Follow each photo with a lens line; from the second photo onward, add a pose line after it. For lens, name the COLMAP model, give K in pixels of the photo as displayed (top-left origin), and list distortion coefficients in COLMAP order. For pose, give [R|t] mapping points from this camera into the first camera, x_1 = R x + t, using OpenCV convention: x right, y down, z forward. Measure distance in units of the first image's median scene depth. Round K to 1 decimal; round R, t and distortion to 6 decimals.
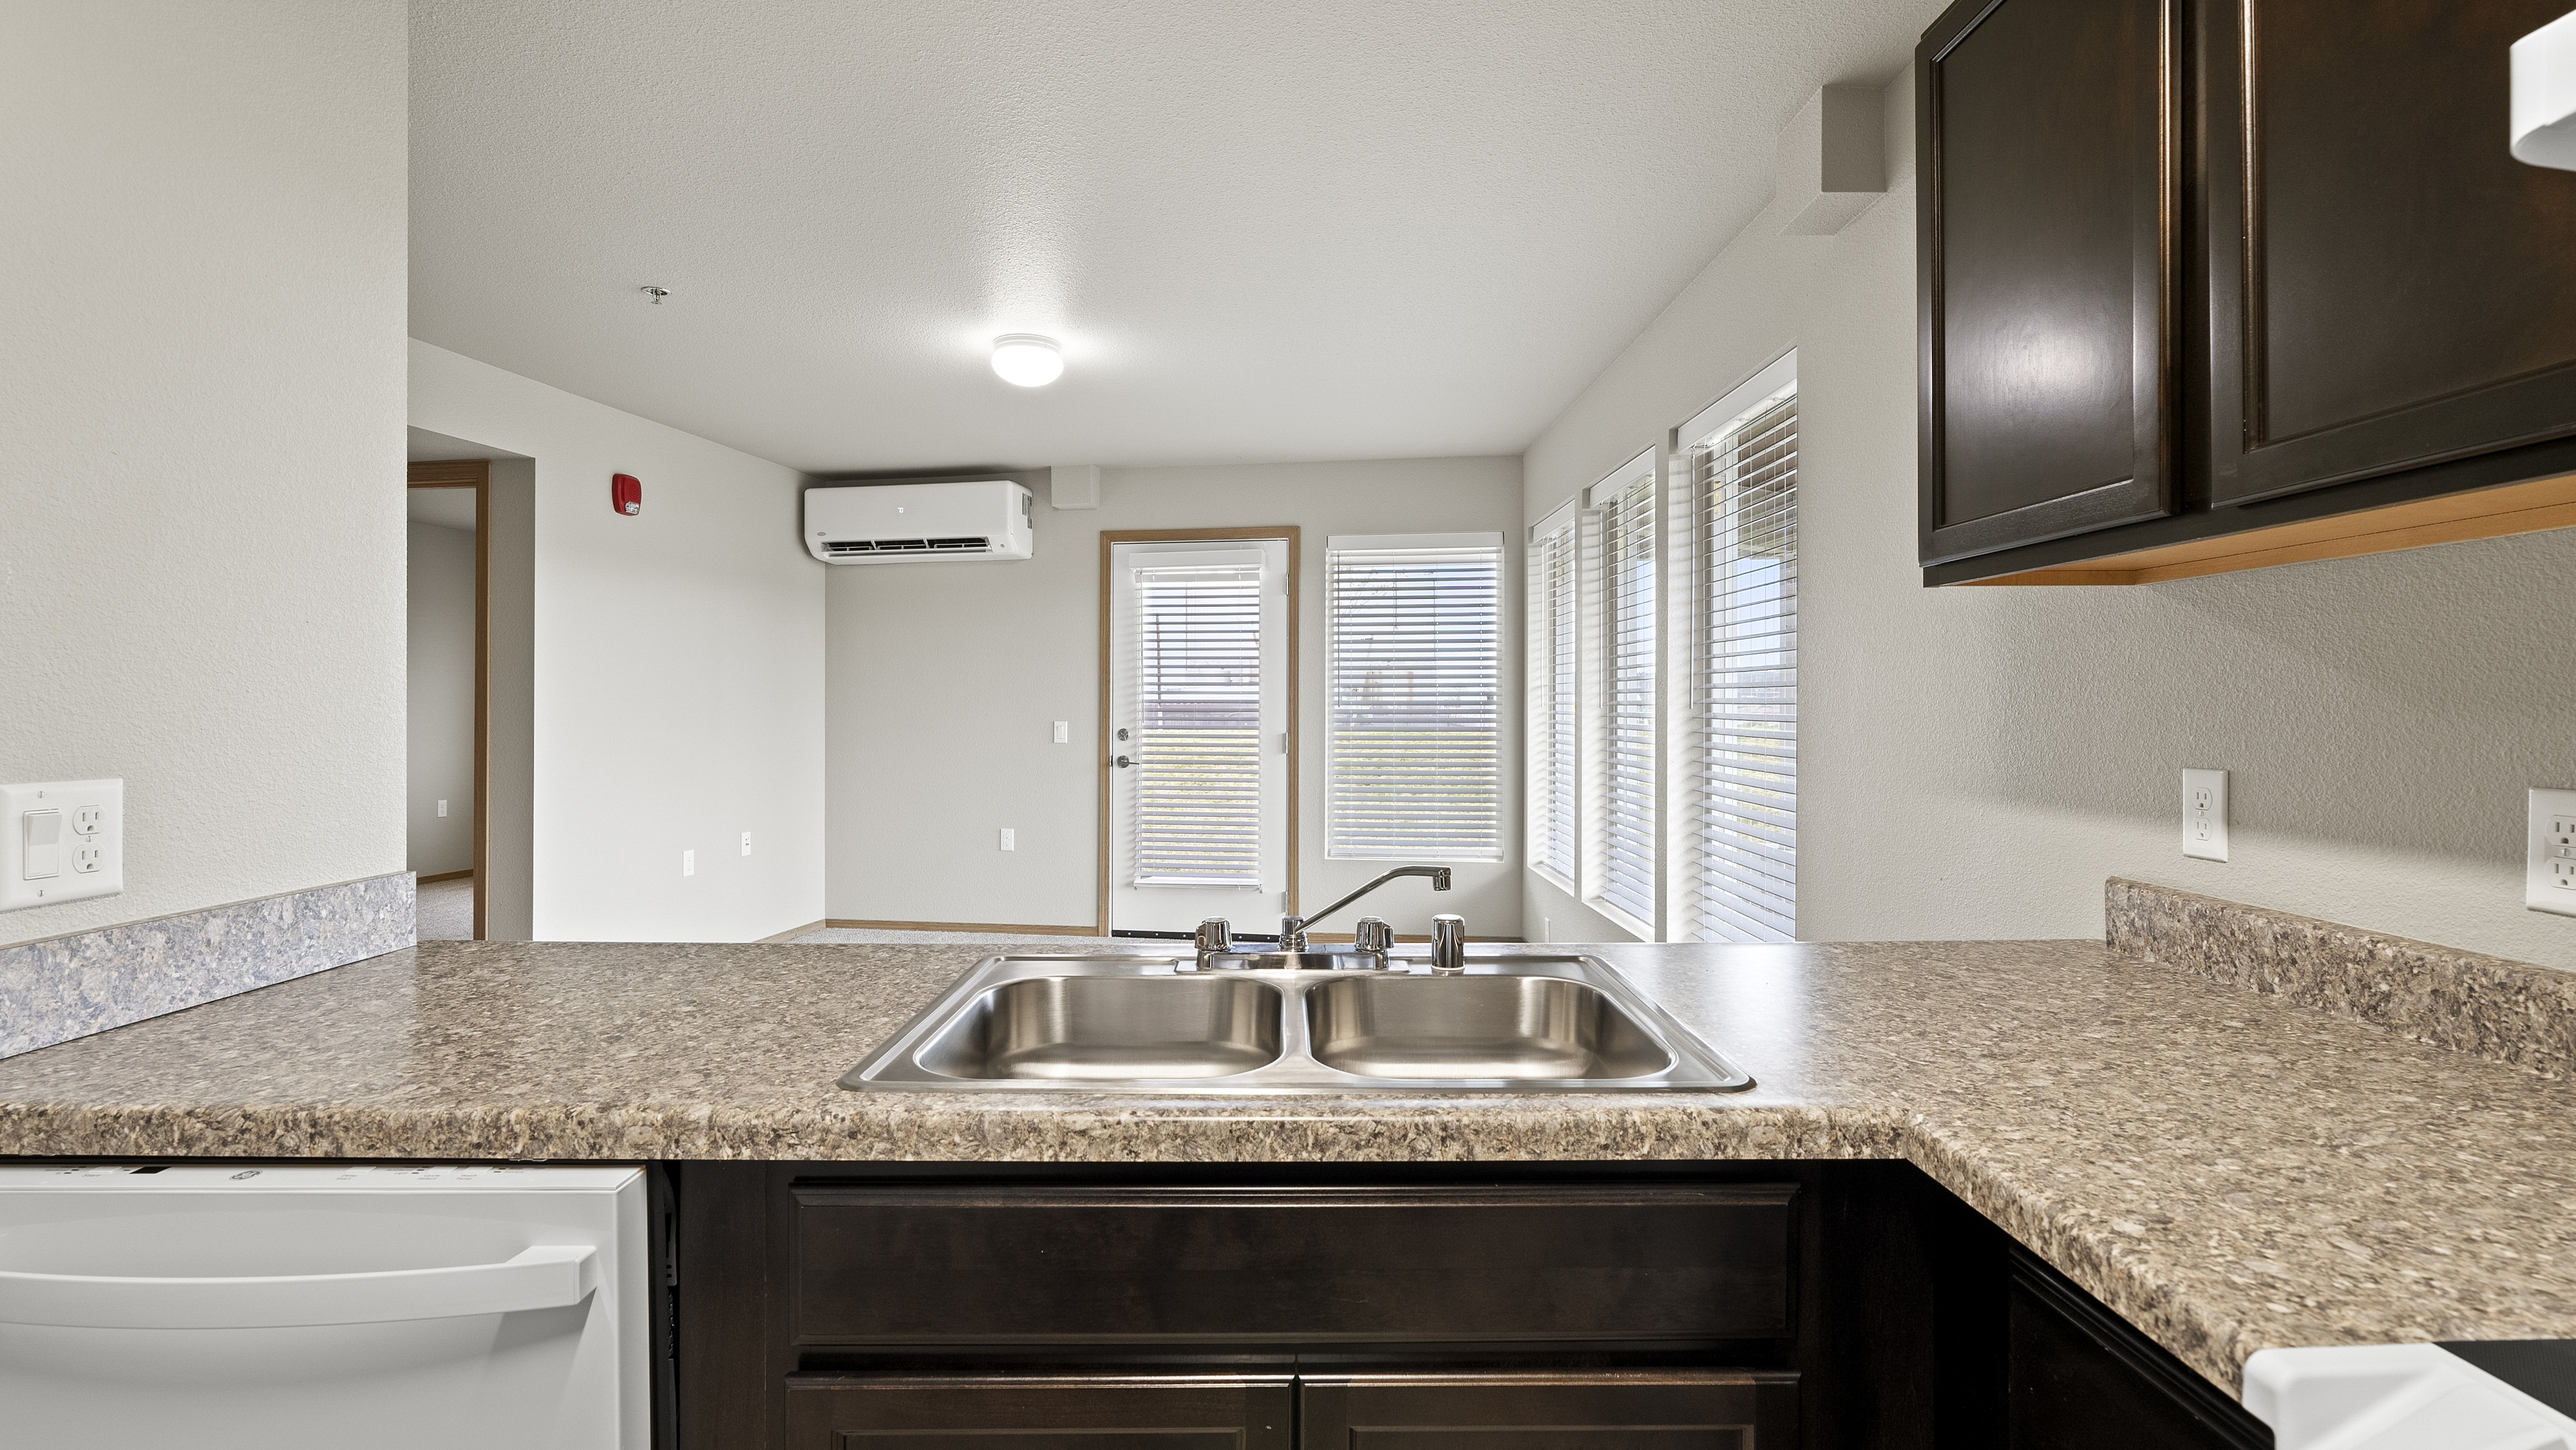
lens RADIAL K [[1167.9, 0, 1290.7], [0, 1167.9, 703.5], [0, 0, 1]] dist [-0.002072, 0.000257]
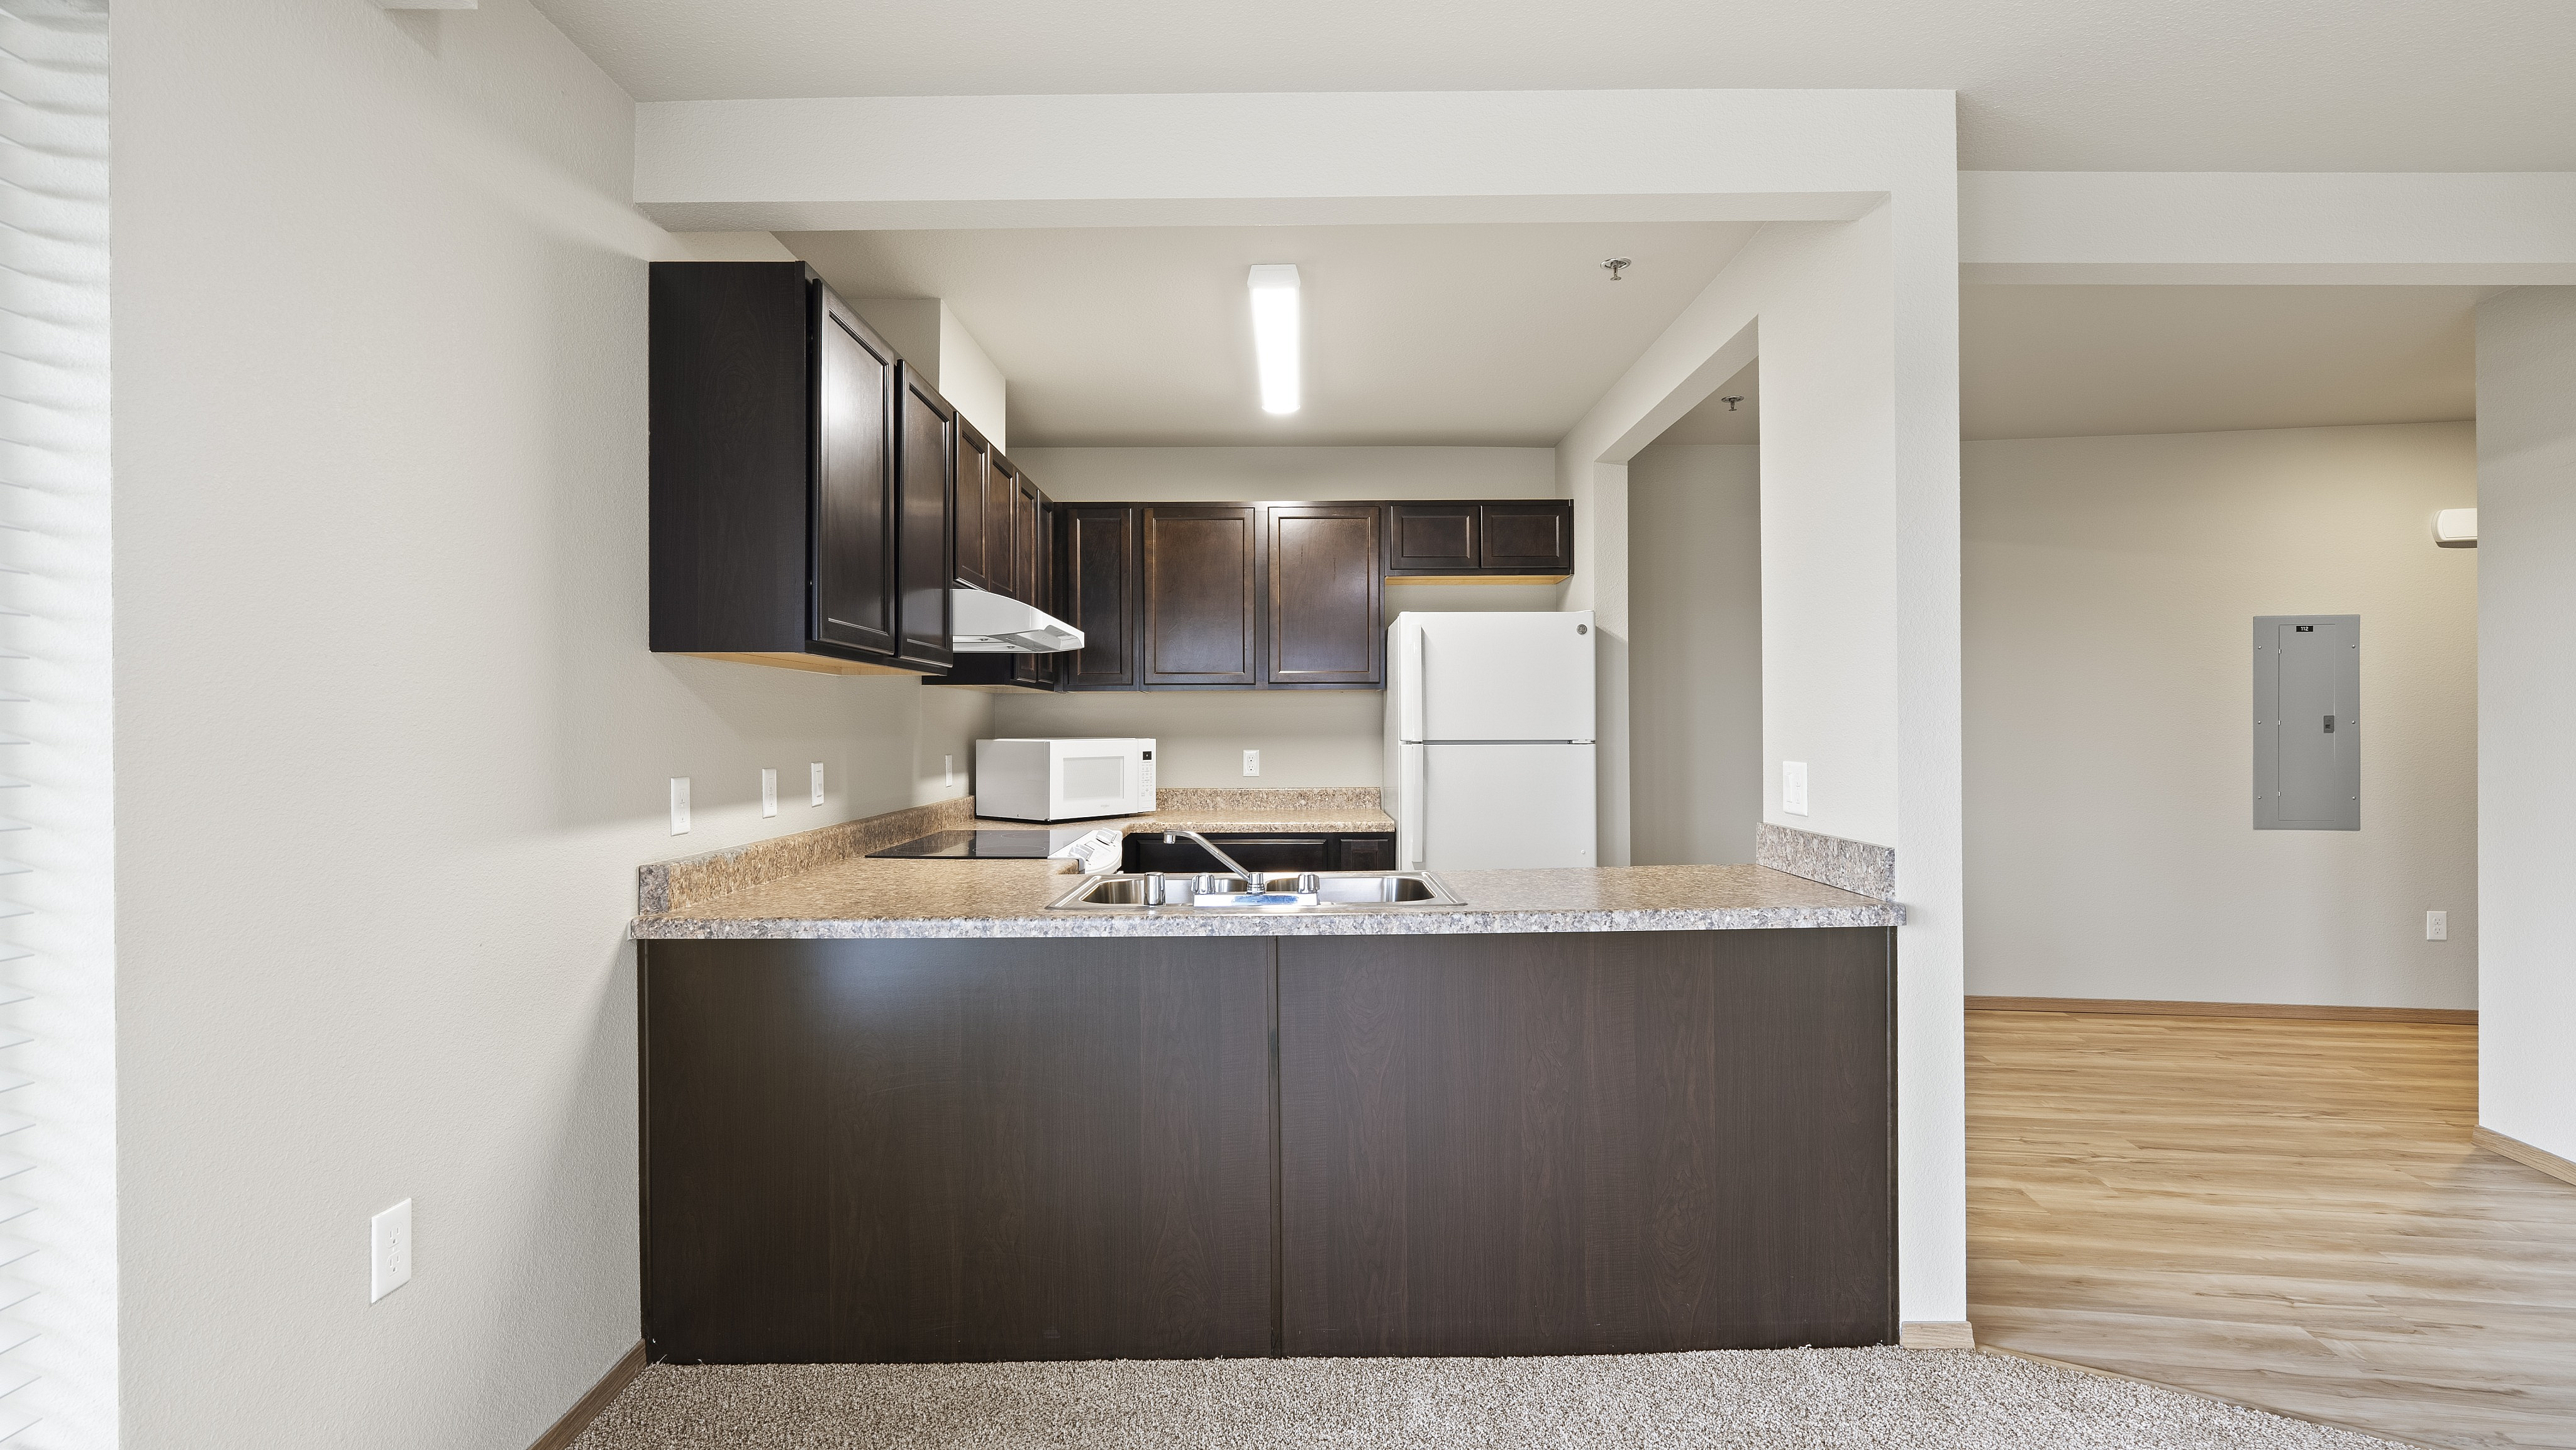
lens RADIAL K [[1213.9, 0, 1290.1], [0, 1213.9, 729.2], [0, 0, 1]] dist [-0.004041, 0.000200]
pose [[-0.999777, 0.006909, 0.019960, -0.075808], [0.006958, 0.999973, 0.002386, -0.007864], [-0.019943, 0.002525, -0.999798, 2.437948]]
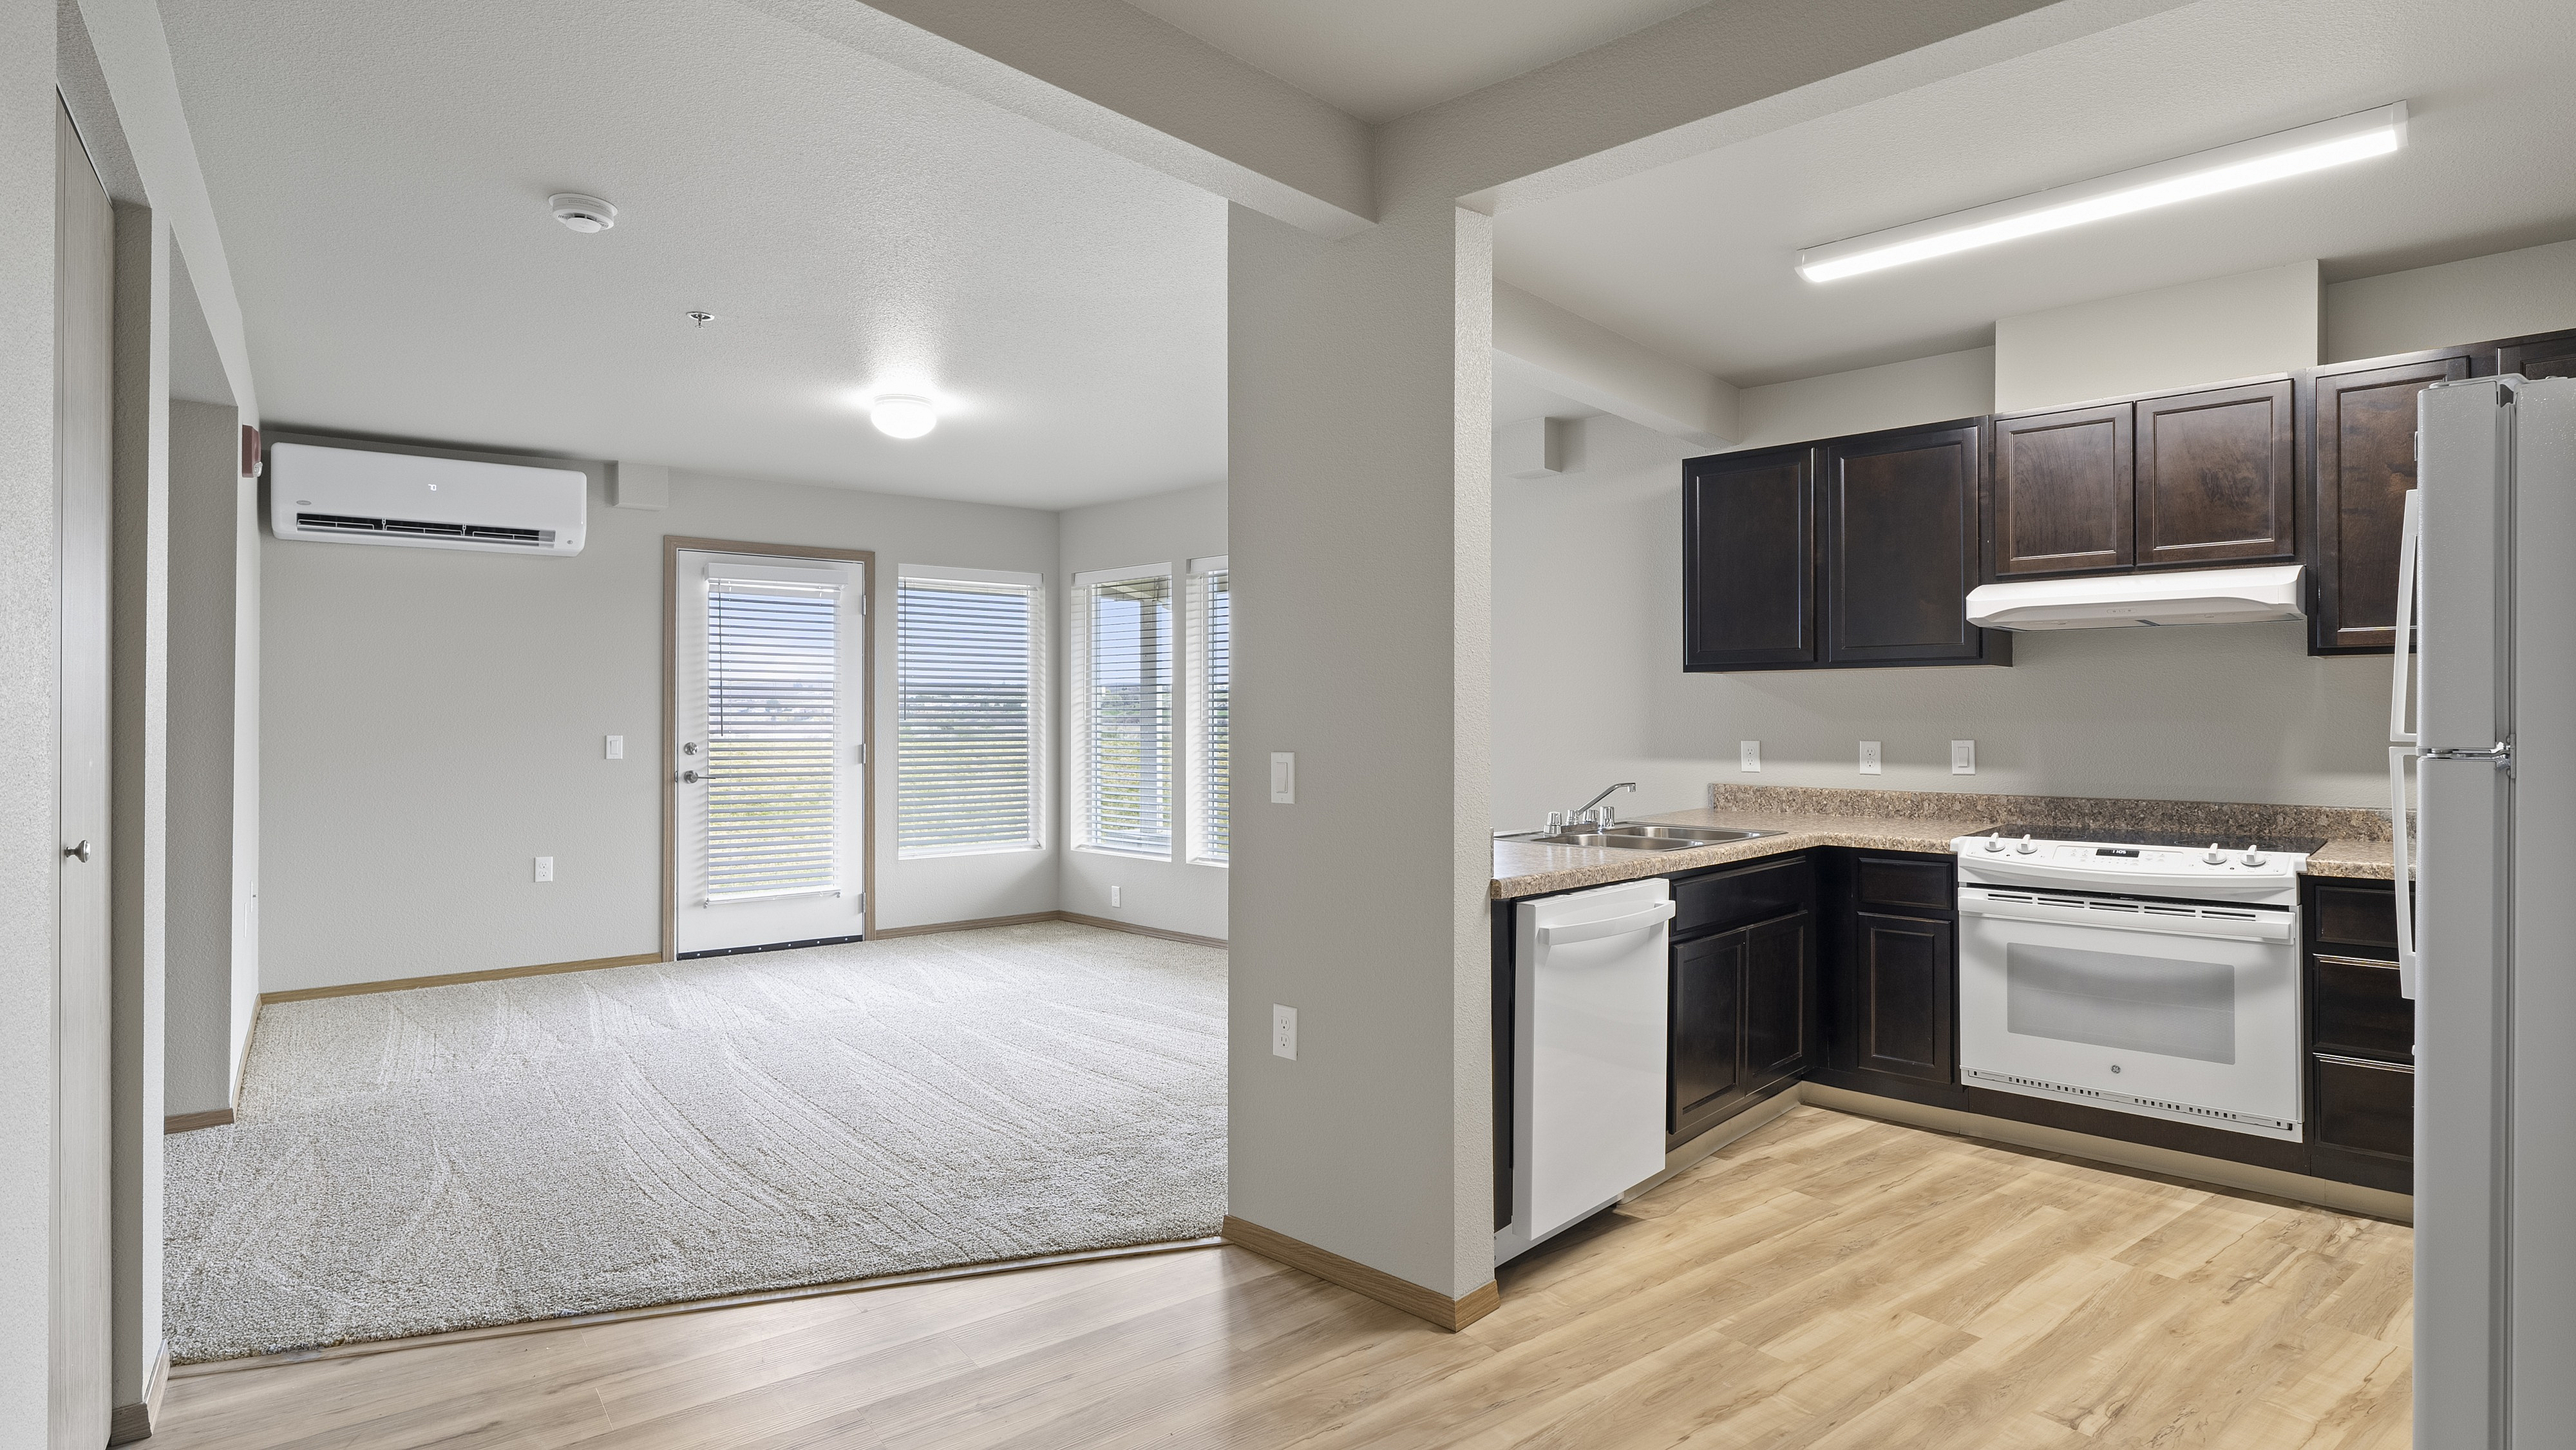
lens RADIAL K [[1297.4, 0, 1276.7], [0, 1297.4, 712.4], [0, 0, 1]] dist [-0.000954, 0.000484]
pose [[0.690451, 0.003740, 0.723369, -2.137351], [-0.001027, 0.999991, -0.004190, 0.001665], [-0.723378, 0.002150, 0.690449, -0.325790]]
